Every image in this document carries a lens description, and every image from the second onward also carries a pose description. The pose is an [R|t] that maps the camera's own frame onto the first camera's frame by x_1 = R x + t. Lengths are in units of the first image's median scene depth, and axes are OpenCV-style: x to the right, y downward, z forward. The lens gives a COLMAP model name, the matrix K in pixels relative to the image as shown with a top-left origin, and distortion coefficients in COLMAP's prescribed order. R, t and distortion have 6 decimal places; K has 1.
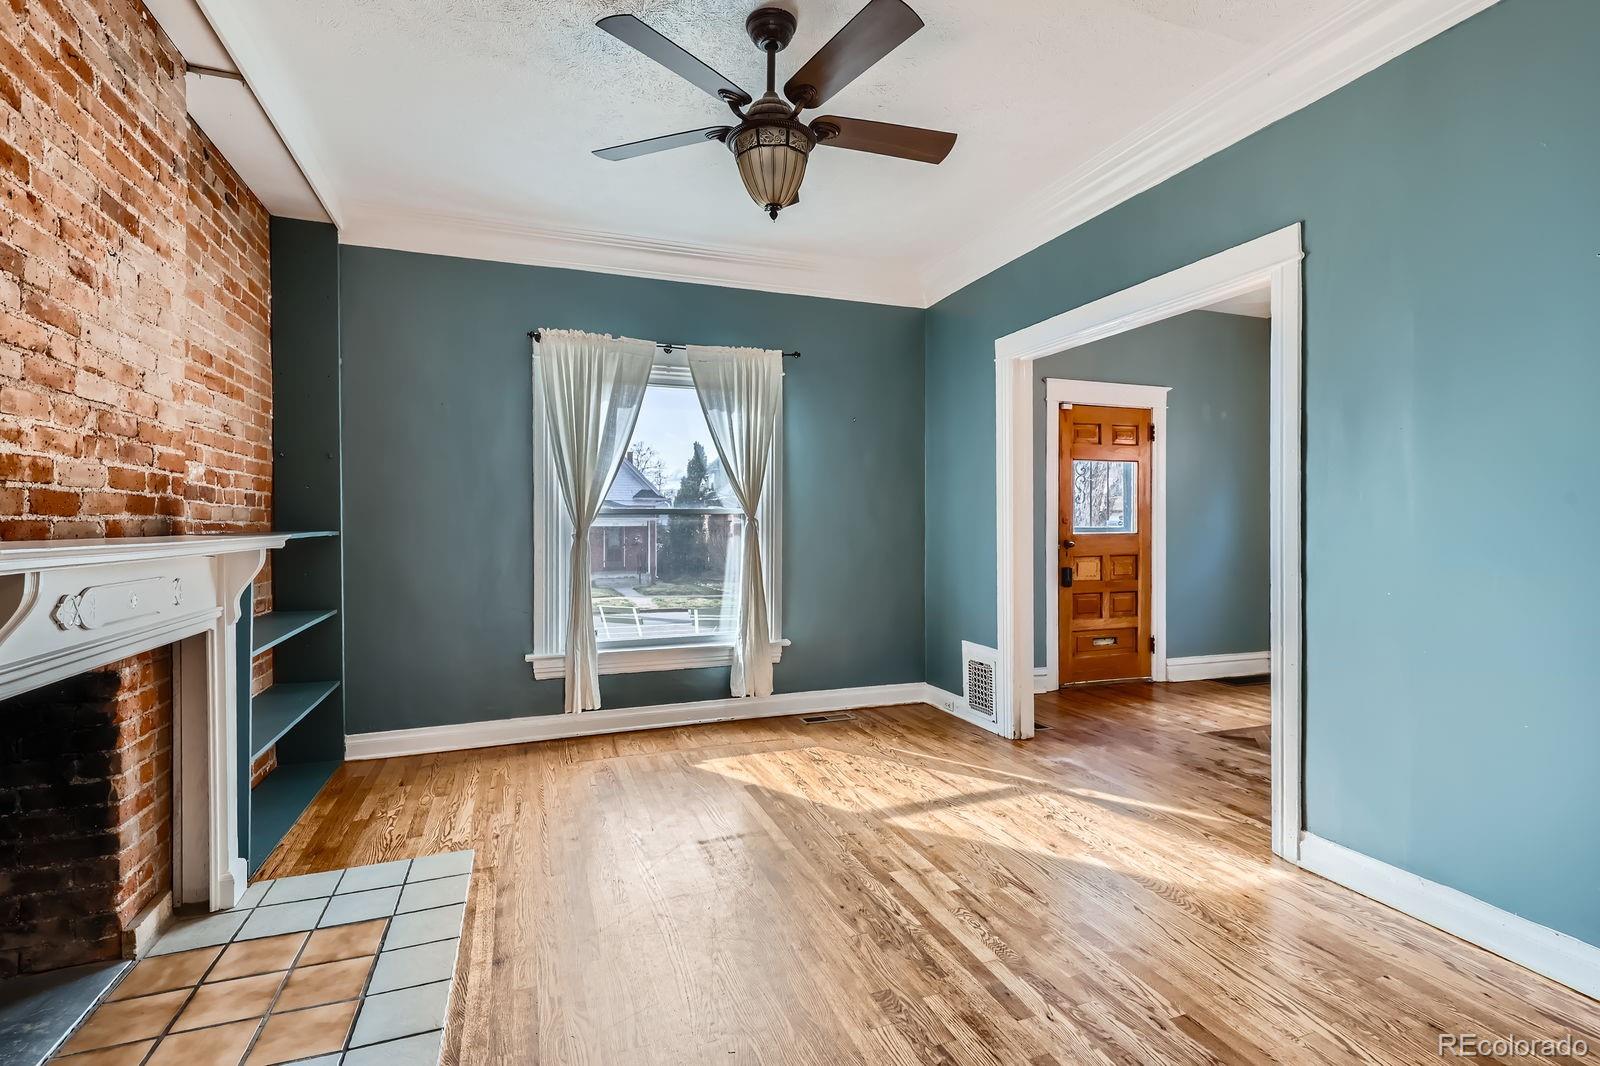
lens RADIAL K [[732.5, 0, 800.9], [0, 732.5, 528.7], [0, 0, 1]] dist [0.004642, -0.001600]
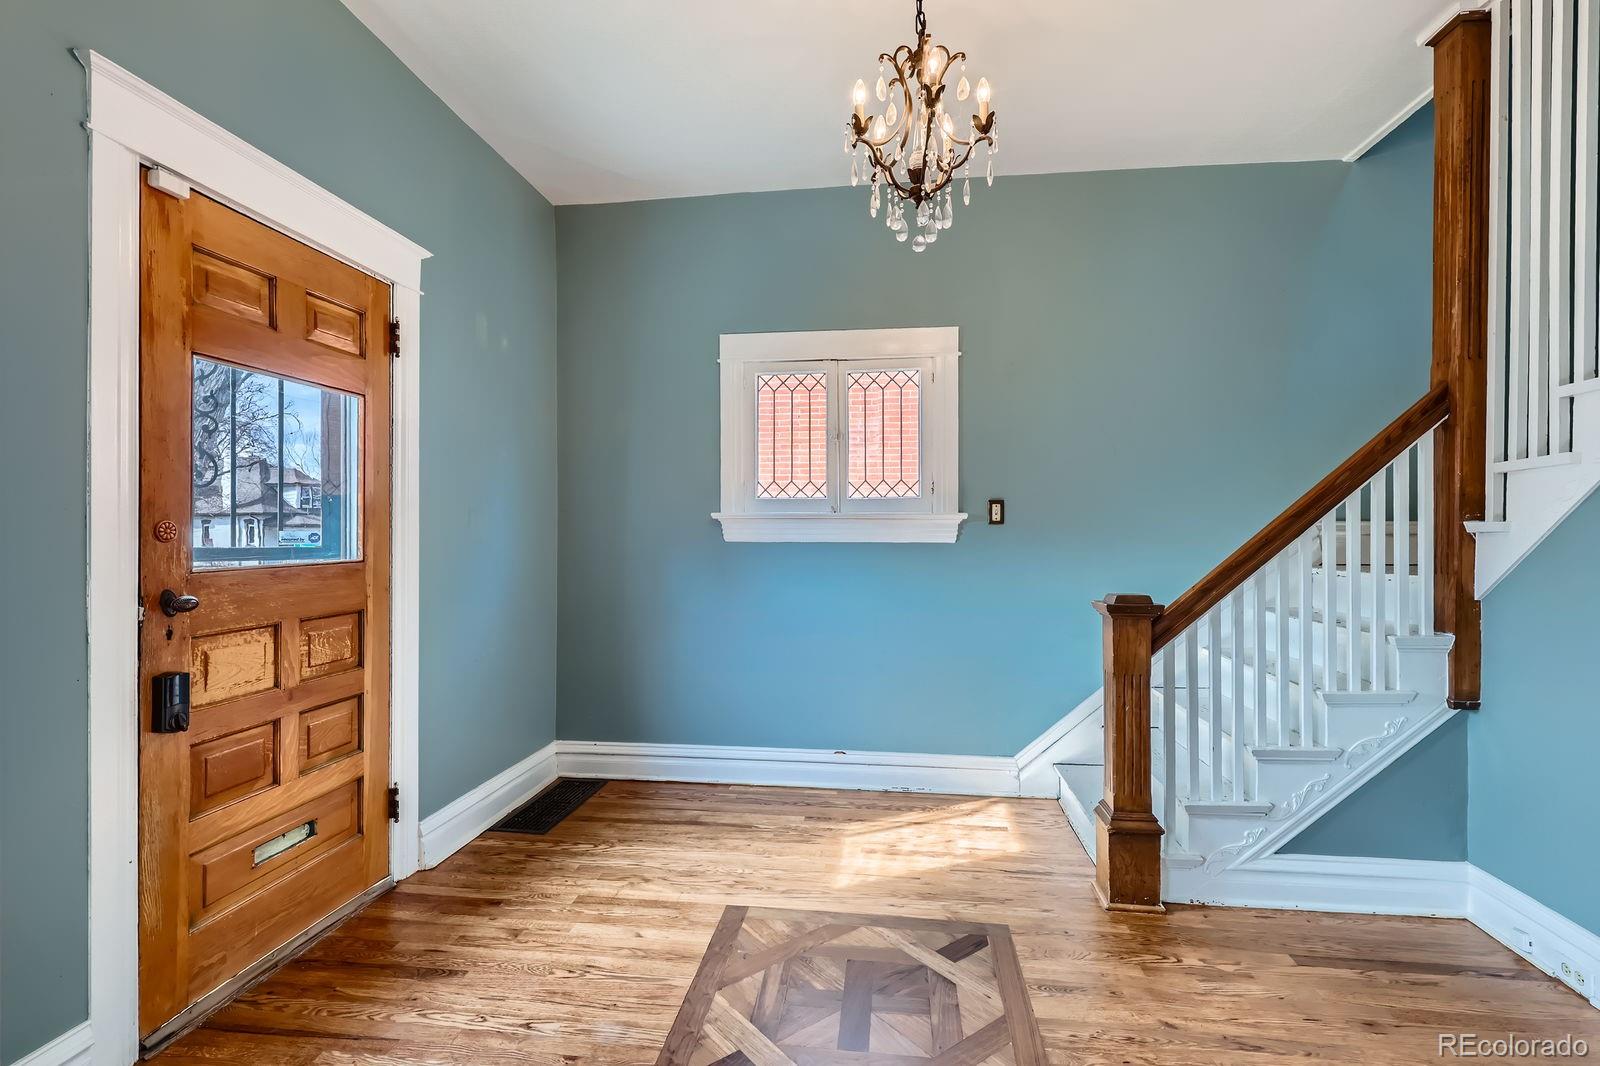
lens RADIAL K [[732.5, 0, 792.8], [0, 732.5, 536.9], [0, 0, 1]] dist [0.004642, -0.001600]
pose [[0.457225, -0.001098, 0.889350, 0.189741], [0.003803, 0.999993, -0.000721, -0.006876], [-0.889343, 0.003711, 0.457226, 0.577826]]
